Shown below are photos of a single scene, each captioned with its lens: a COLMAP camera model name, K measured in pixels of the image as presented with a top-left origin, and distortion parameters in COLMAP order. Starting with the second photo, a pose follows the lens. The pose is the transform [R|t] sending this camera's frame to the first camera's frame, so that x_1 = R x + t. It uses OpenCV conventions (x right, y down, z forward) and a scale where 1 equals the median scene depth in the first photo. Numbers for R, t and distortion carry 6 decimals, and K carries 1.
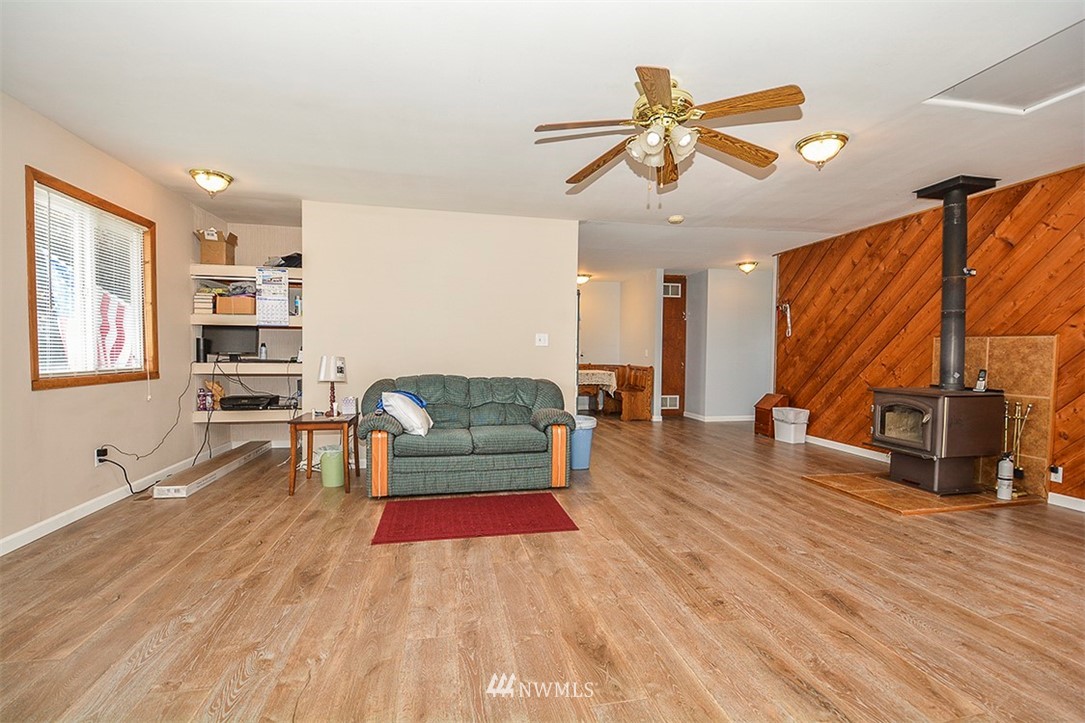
lens RADIAL K [[483.1, 0, 526.6], [0, 483.1, 368.6], [0, 0, 1]] dist [0.011939, -0.019156]
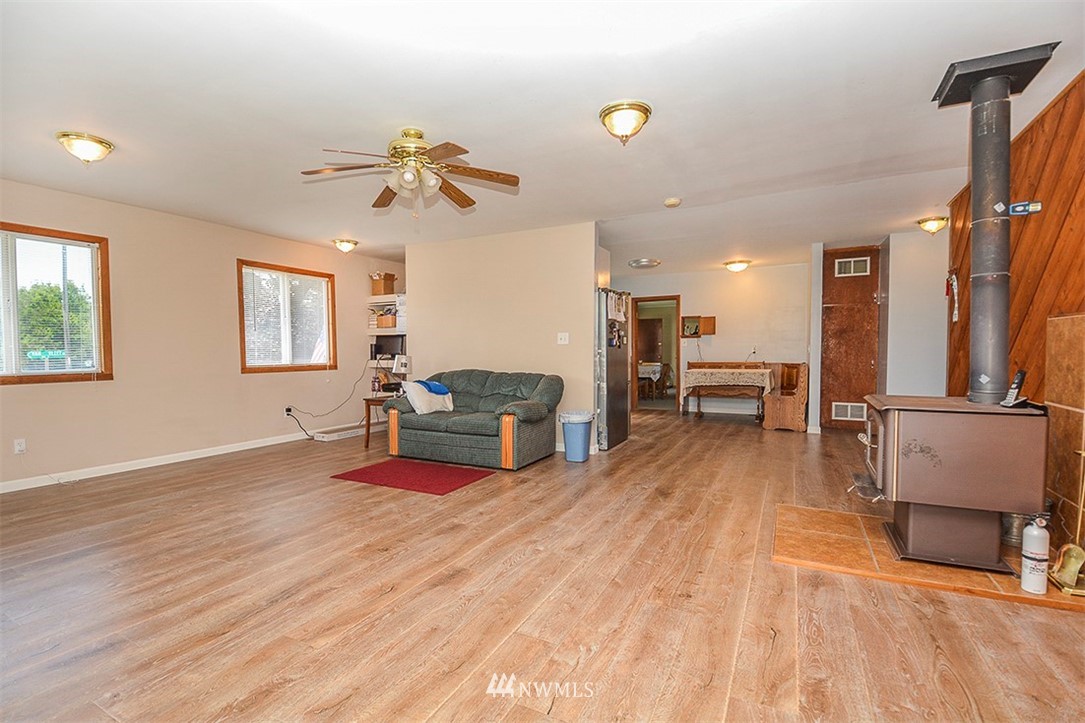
lens RADIAL K [[483.1, 0, 526.6], [0, 483.1, 368.6], [0, 0, 1]] dist [0.011939, -0.019156]
pose [[0.774570, 0.009822, -0.632412, 0.838573], [-0.009457, 0.999947, 0.003948, 0.004907], [0.632418, 0.002922, 0.774622, 0.152041]]
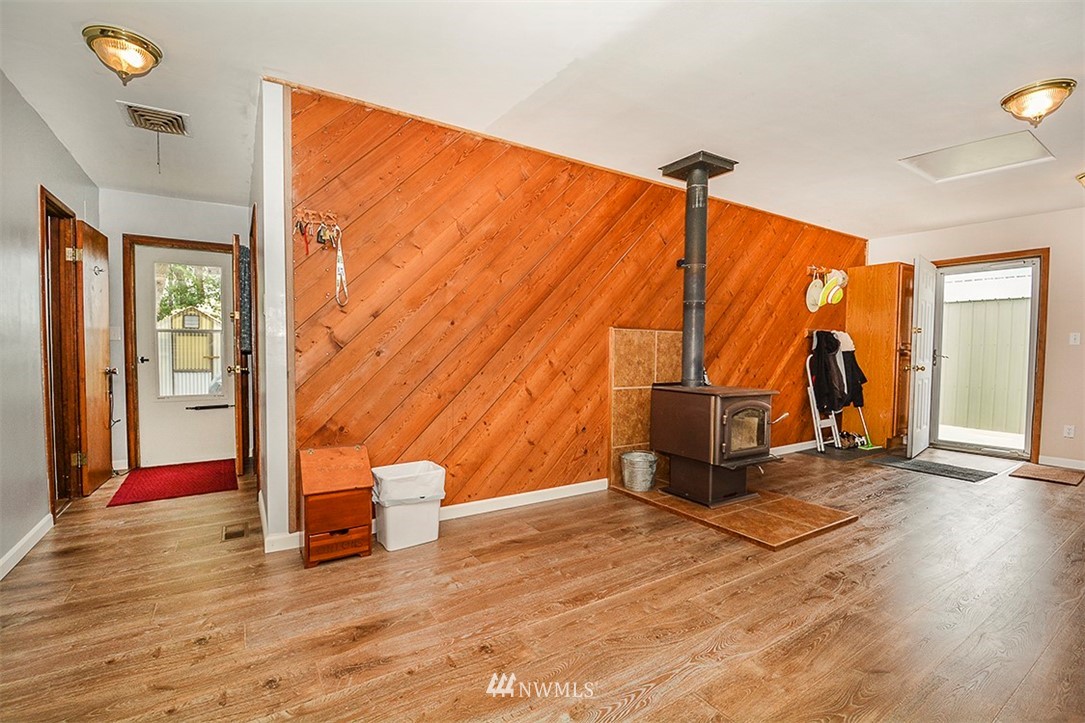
lens RADIAL K [[483.1, 0, 526.6], [0, 483.1, 368.6], [0, 0, 1]] dist [0.011939, -0.019156]
pose [[-0.371934, -0.047588, 0.927038, 0.137252], [0.020208, 0.998033, 0.059340, -0.052919], [-0.928039, 0.040804, -0.370241, 1.698815]]
